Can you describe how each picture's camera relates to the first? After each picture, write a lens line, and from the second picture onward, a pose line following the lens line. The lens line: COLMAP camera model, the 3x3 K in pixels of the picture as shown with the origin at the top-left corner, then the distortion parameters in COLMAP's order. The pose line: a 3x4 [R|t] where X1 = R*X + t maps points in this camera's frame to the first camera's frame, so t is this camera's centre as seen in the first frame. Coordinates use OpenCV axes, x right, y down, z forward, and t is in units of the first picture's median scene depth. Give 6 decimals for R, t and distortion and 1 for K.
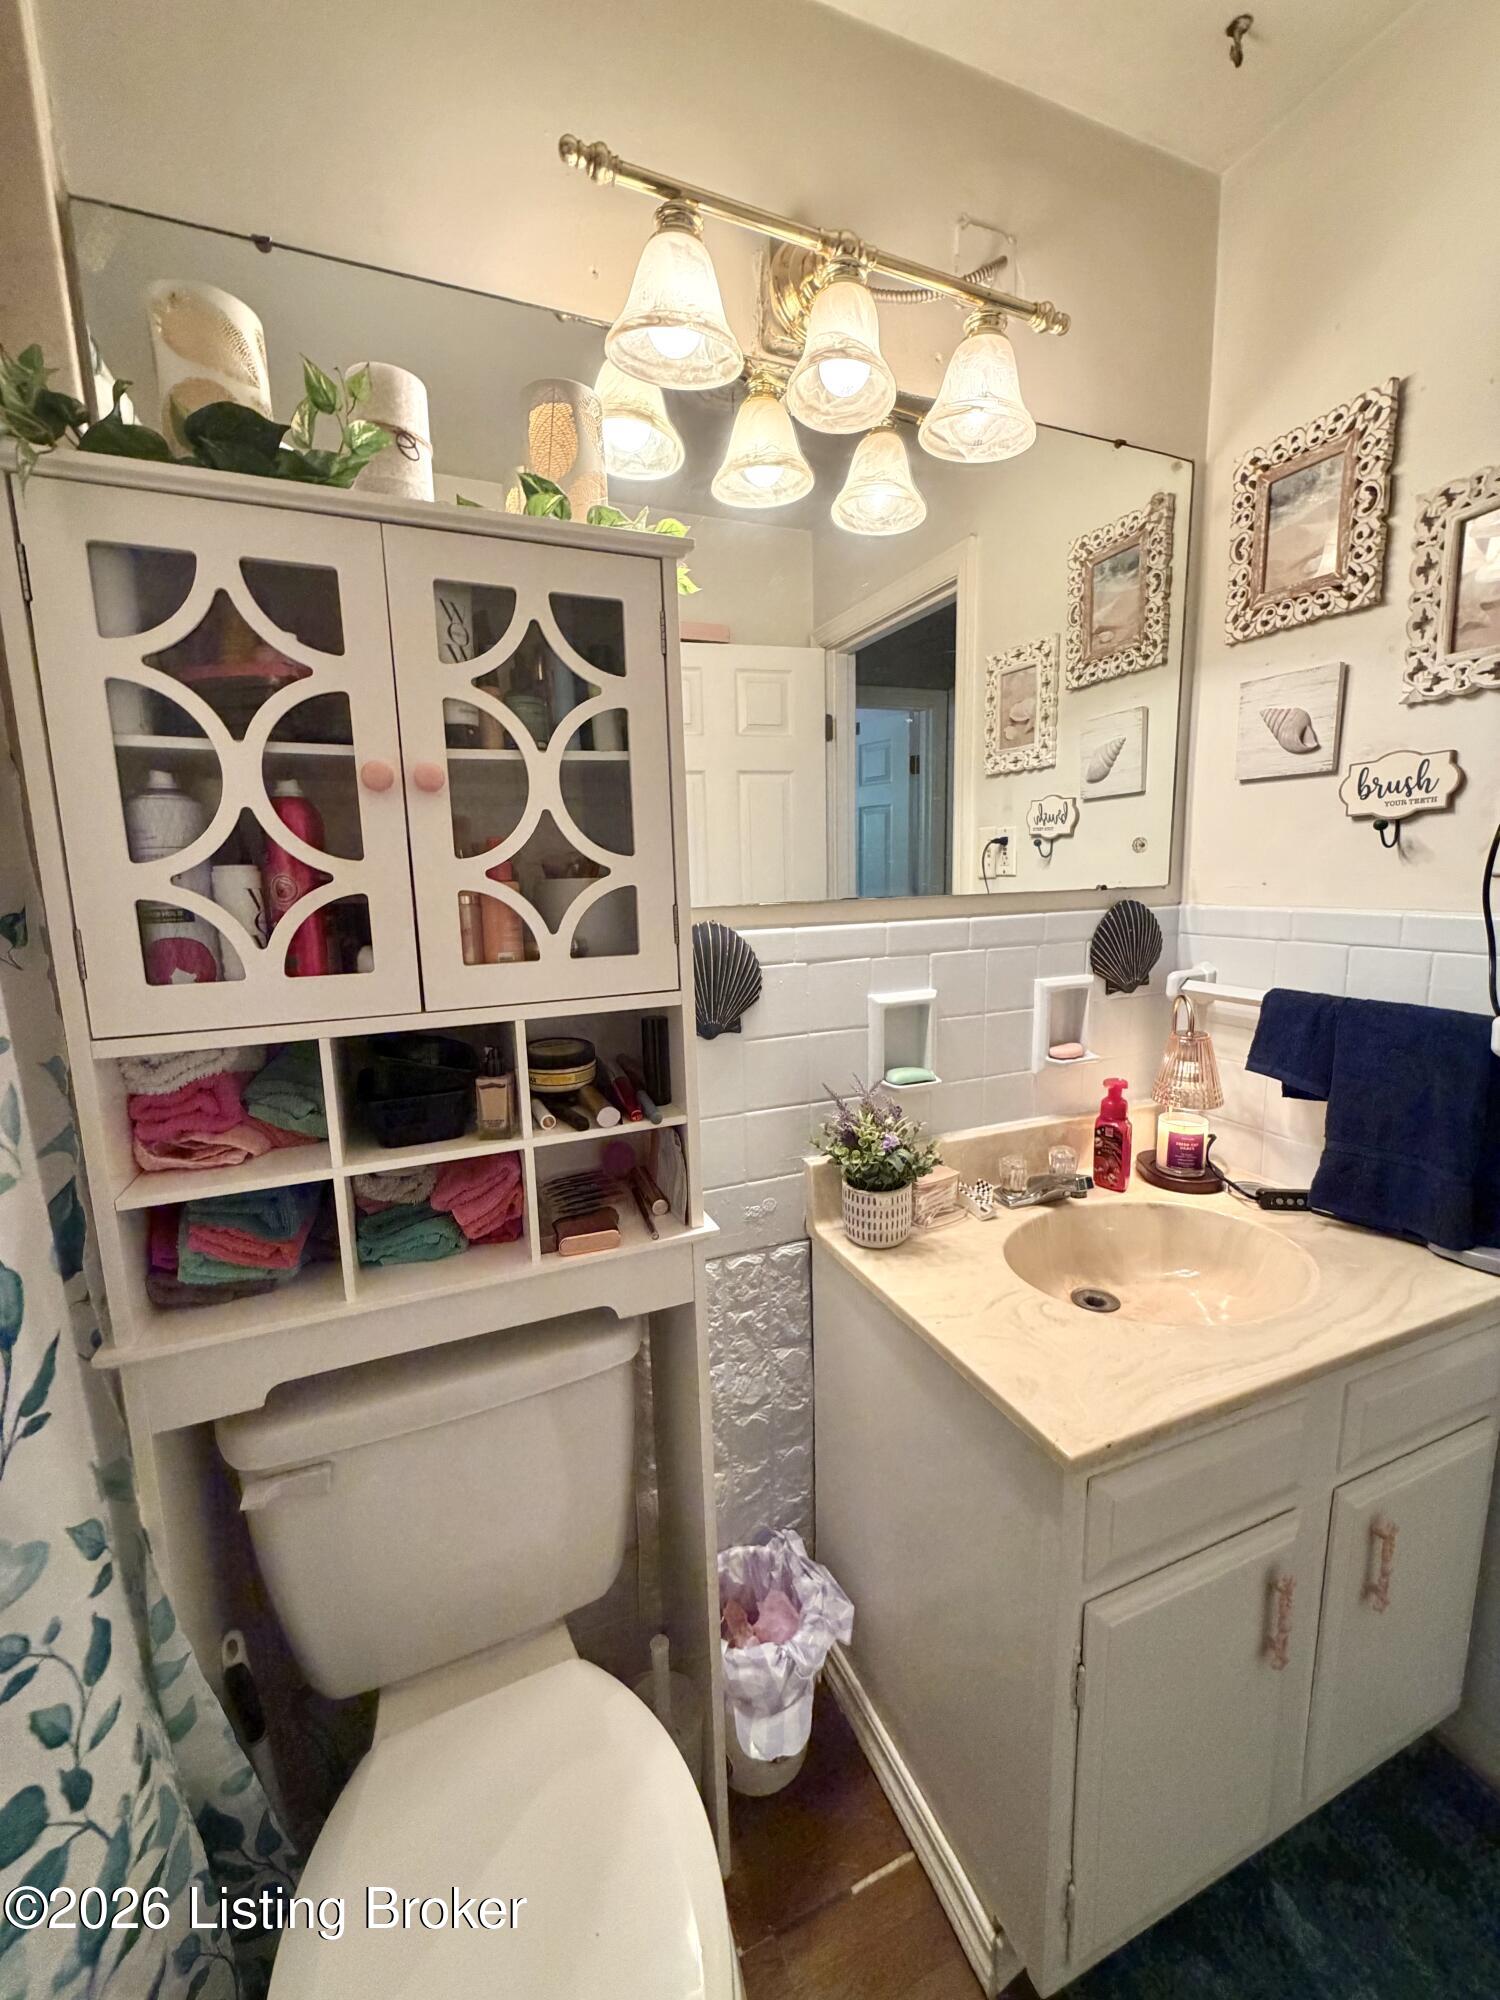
lens RADIAL K [[795.2, 0, 741.4], [0, 795.2, 998.0], [0, 0, 1]] dist [0.000133, -0.000248]
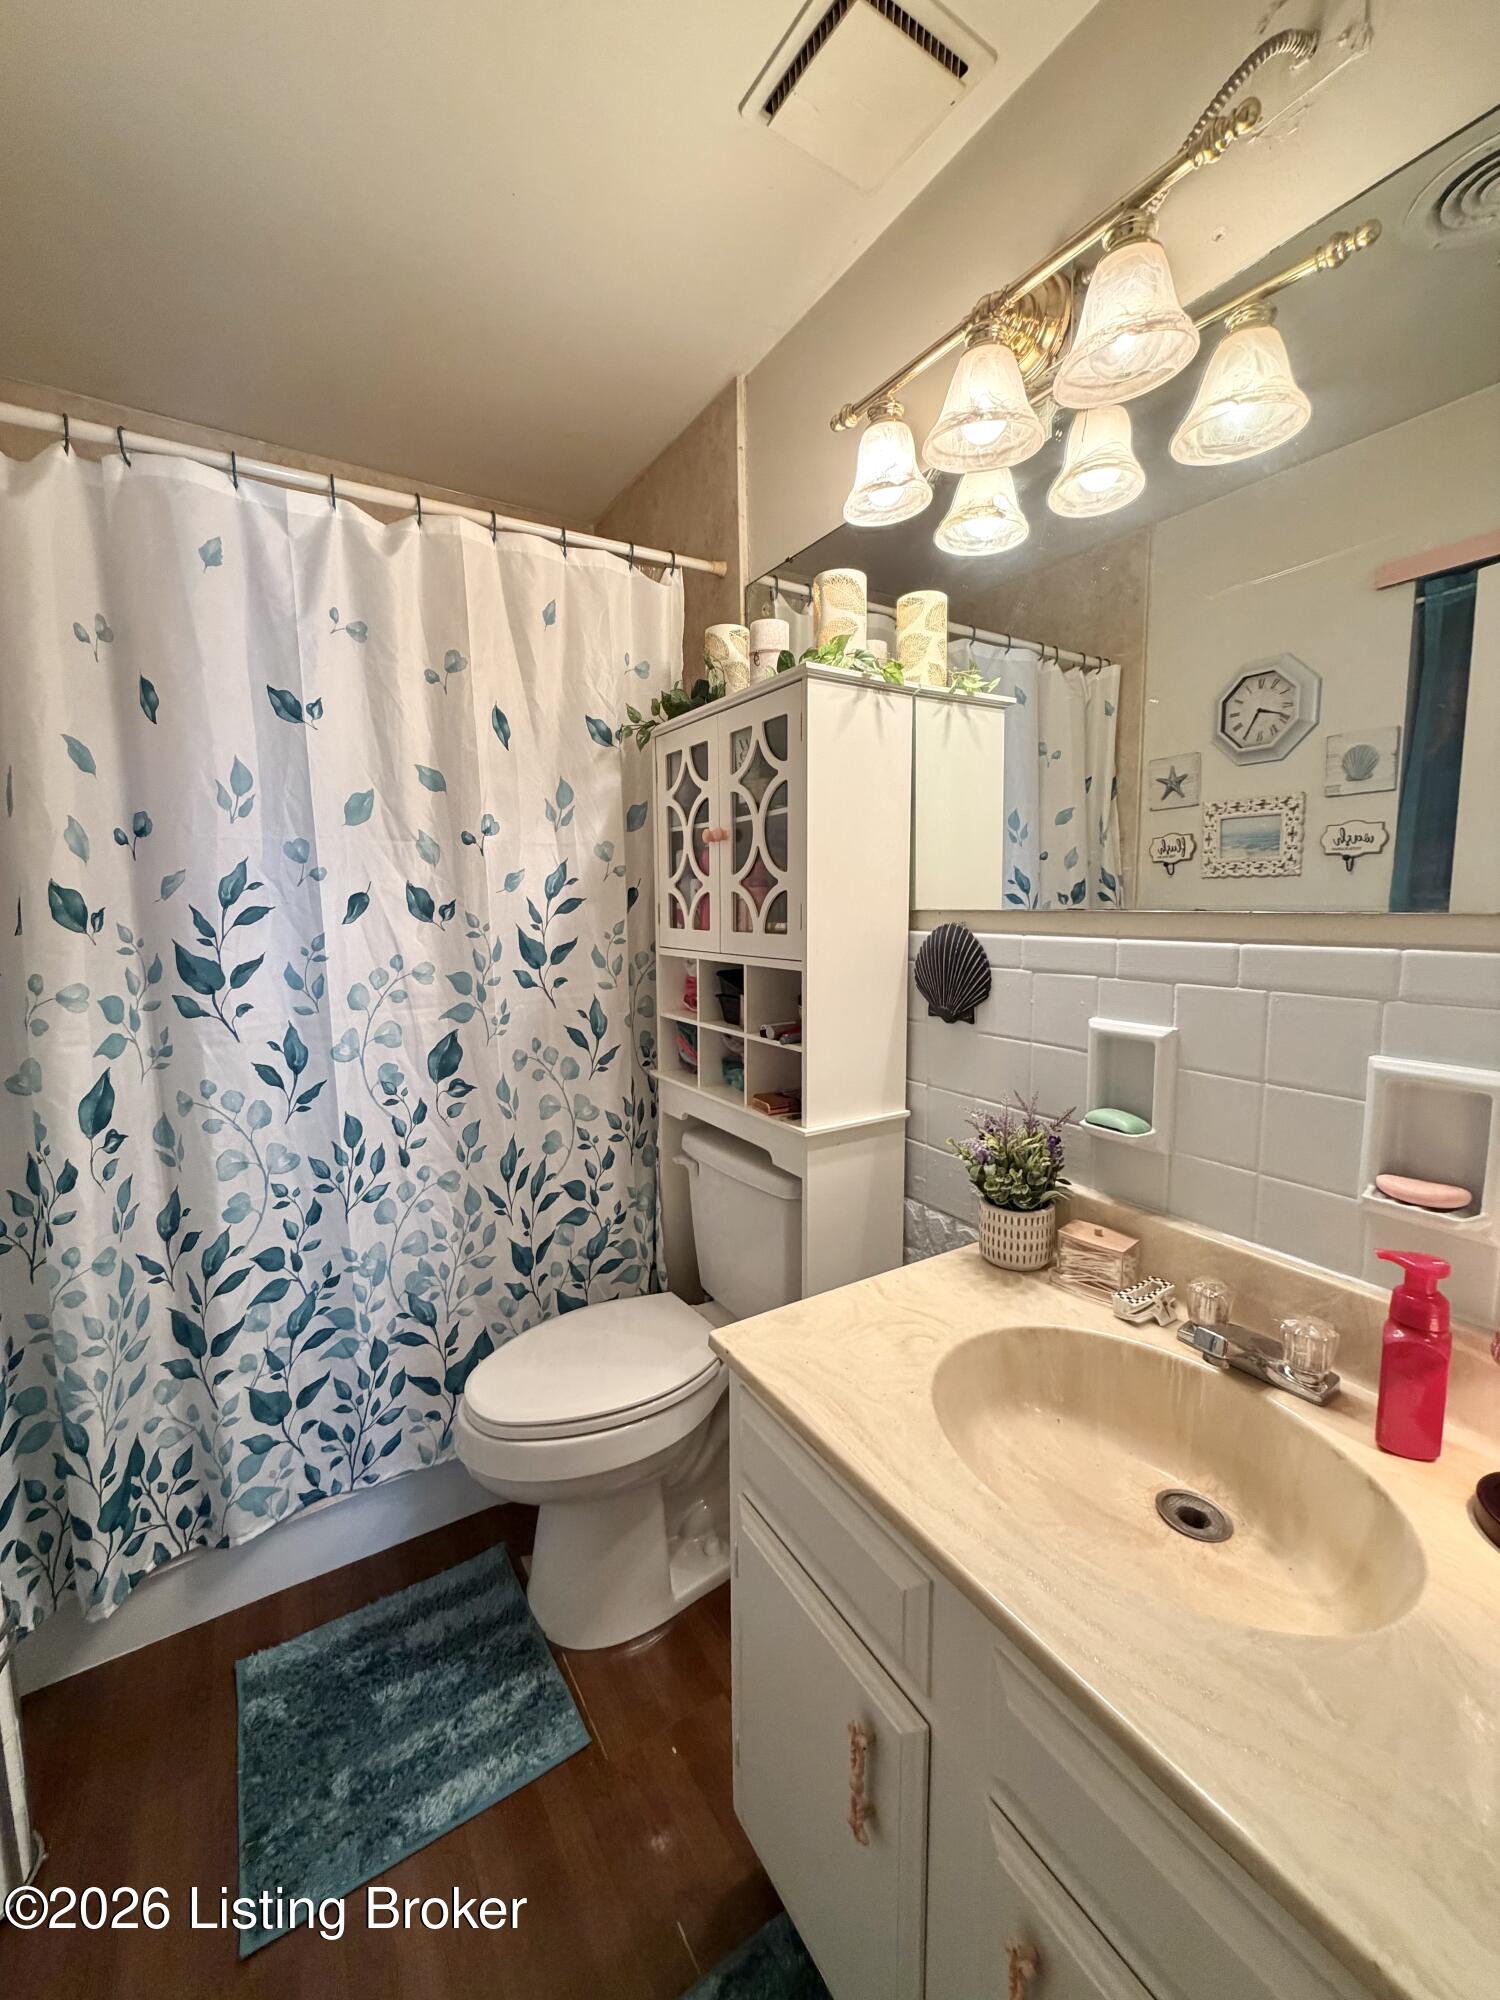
lens RADIAL K [[795.2, 0, 741.4], [0, 795.2, 998.0], [0, 0, 1]] dist [0.000133, -0.000248]
pose [[0.162003, 0.151302, -0.975122, 1.428220], [-0.141083, 0.981575, 0.128865, -0.125015], [0.976653, 0.116697, 0.180365, 0.661717]]
